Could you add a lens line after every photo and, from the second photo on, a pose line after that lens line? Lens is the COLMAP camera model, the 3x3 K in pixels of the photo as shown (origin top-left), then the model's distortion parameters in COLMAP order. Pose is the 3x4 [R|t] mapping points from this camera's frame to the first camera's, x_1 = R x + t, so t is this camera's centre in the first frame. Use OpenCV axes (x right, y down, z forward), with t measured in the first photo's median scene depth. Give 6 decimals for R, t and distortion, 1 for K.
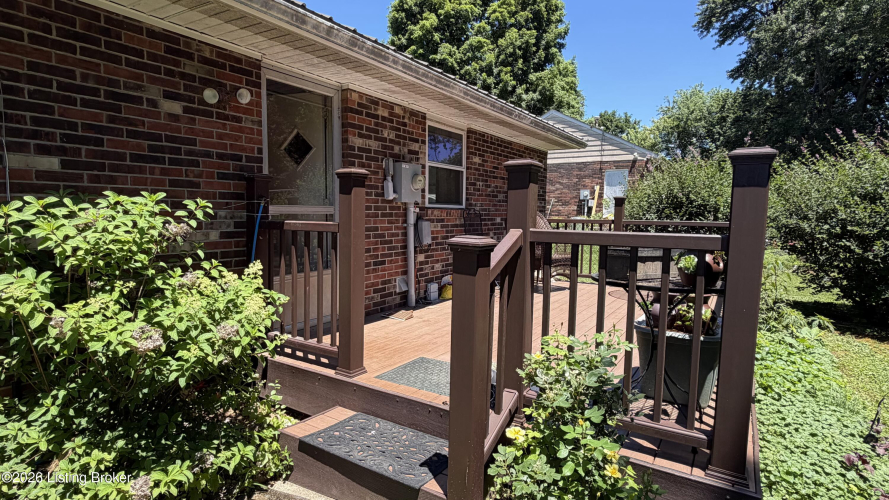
lens RADIAL K [[462.9, 0, 443.1], [0, 462.9, 256.0], [0, 0, 1]] dist [-0.000157, 0.000044]
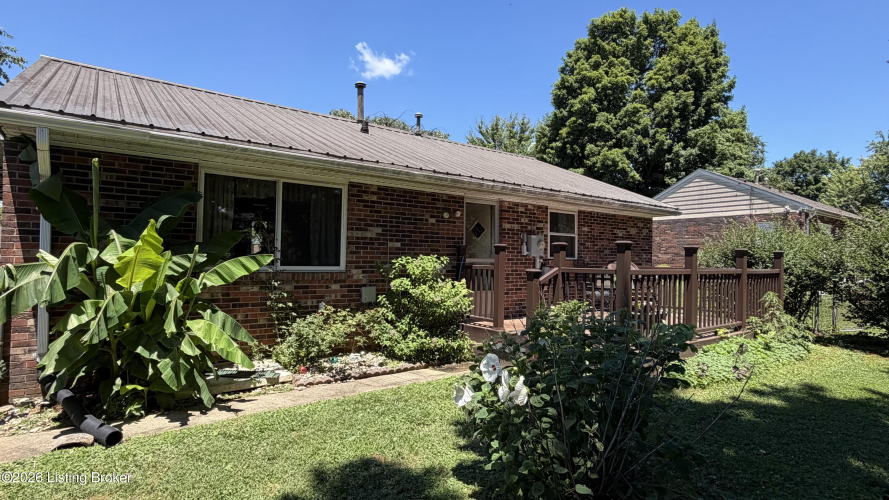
lens RADIAL K [[462.9, 0, 441.3], [0, 462.9, 252.8], [0, 0, 1]] dist [-0.000157, 0.000044]
pose [[0.933953, -0.004865, -0.357363, 0.039837], [-0.036281, 0.993451, -0.108343, 0.013941], [0.355550, 0.114153, 0.927660, -0.141760]]
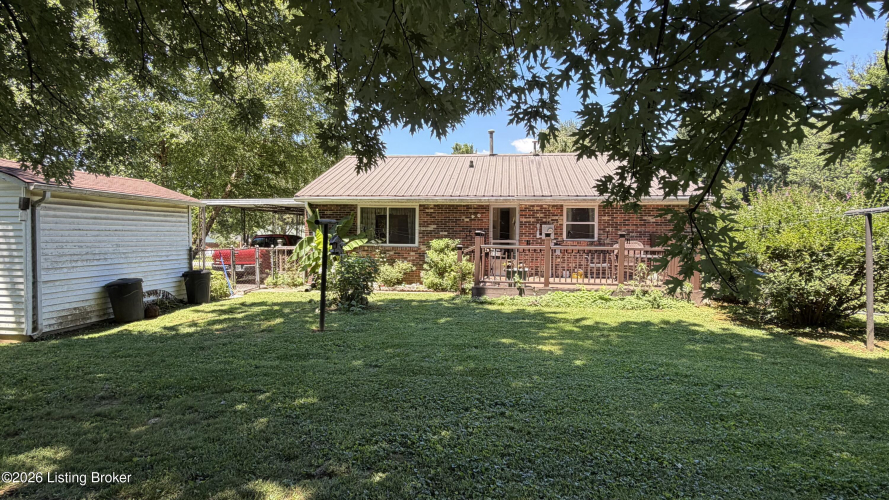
lens RADIAL K [[462.9, 0, 446.3], [0, 462.9, 249.1], [0, 0, 1]] dist [-0.000157, 0.000044]
pose [[0.420752, 0.012333, -0.907092, 0.380242], [-0.090910, 0.995447, -0.028635, 0.013760], [0.902609, 0.094512, 0.419957, -0.120697]]
